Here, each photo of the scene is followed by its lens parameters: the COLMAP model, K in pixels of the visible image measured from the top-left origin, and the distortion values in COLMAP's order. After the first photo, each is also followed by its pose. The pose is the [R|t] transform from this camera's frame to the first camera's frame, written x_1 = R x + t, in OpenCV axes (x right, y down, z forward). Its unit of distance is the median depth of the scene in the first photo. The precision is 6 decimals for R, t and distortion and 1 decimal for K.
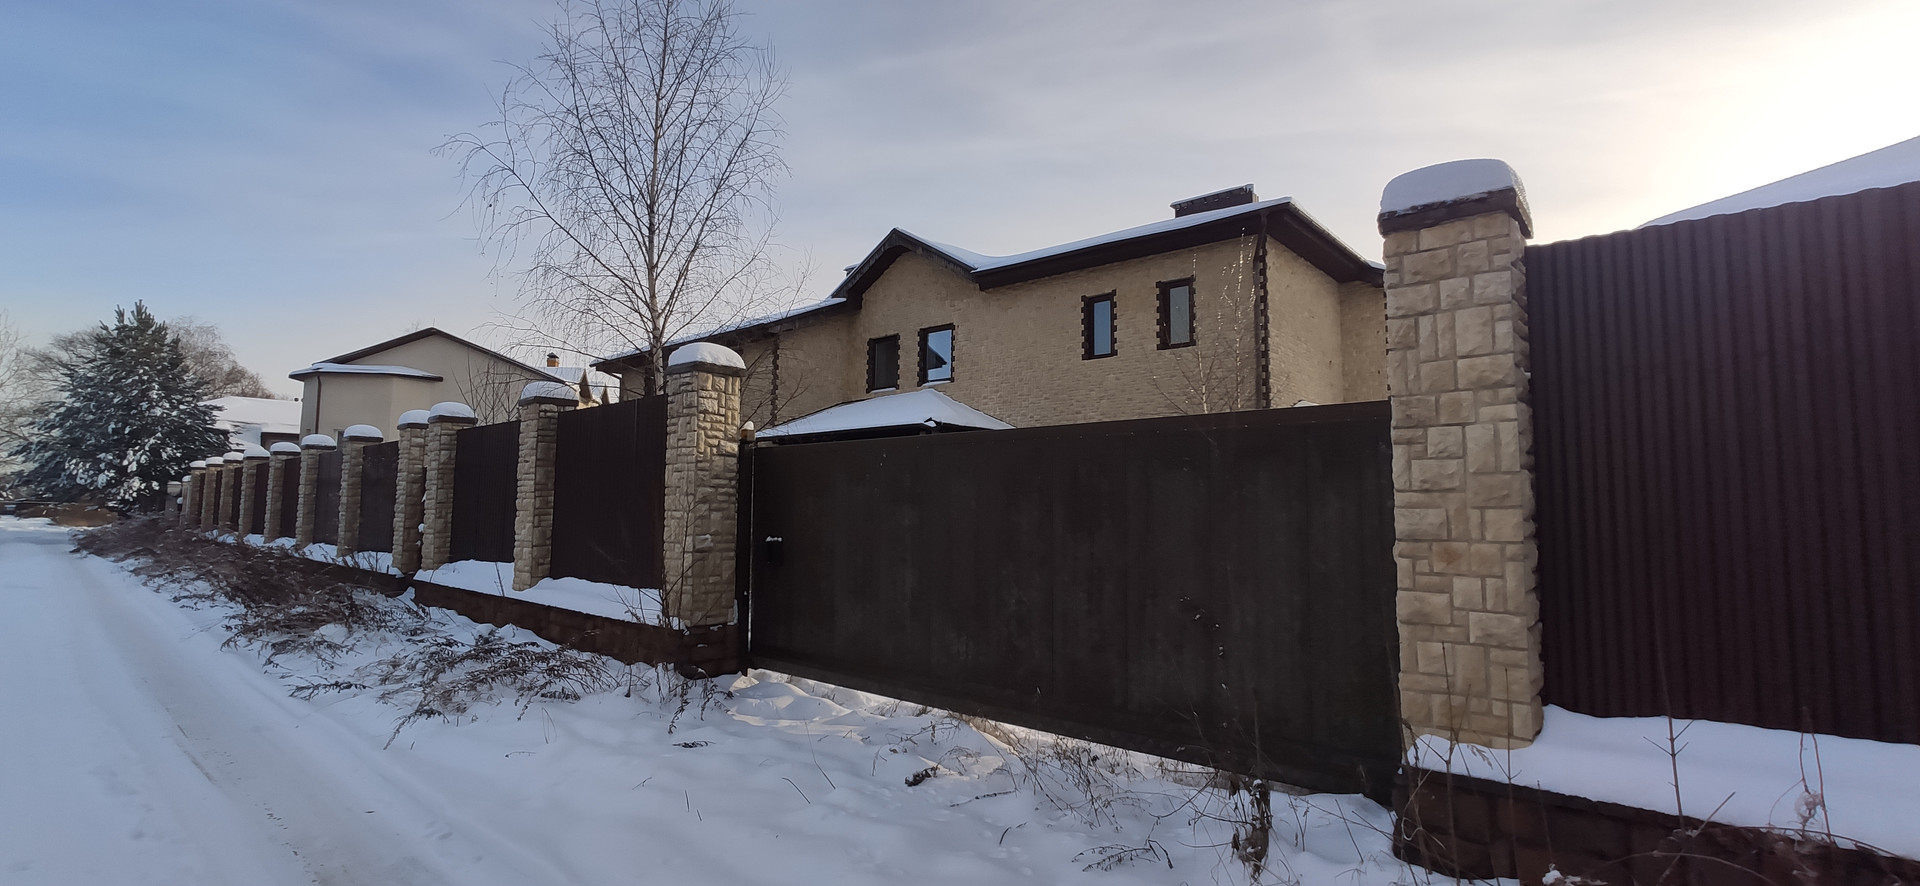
lens RADIAL K [[838.0, 0, 955.1], [0, 838.0, 435.4], [0, 0, 1]] dist [-0.044909, 0.023337]
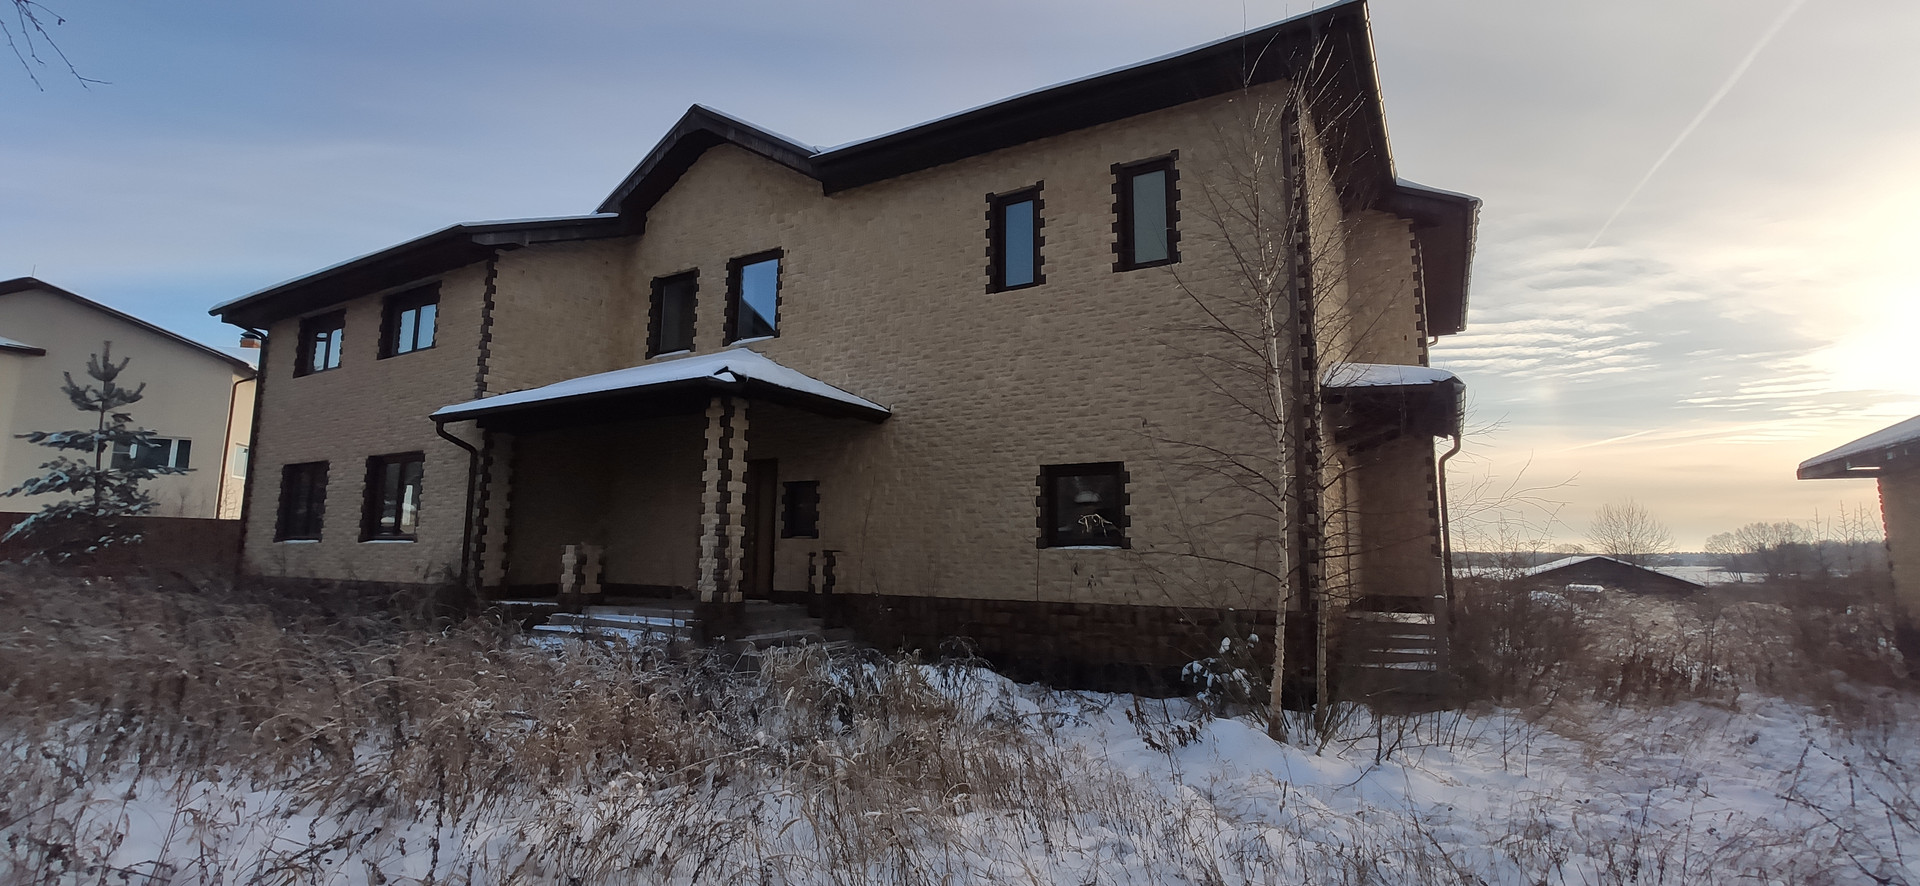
lens RADIAL K [[838.0, 0, 955.1], [0, 838.0, 435.4], [0, 0, 1]] dist [-0.044909, 0.023337]
pose [[0.983310, 0.028245, 0.179731, 0.077502], [-0.019354, 0.998510, -0.051031, 0.172421], [-0.180905, 0.046701, 0.982391, 1.479096]]
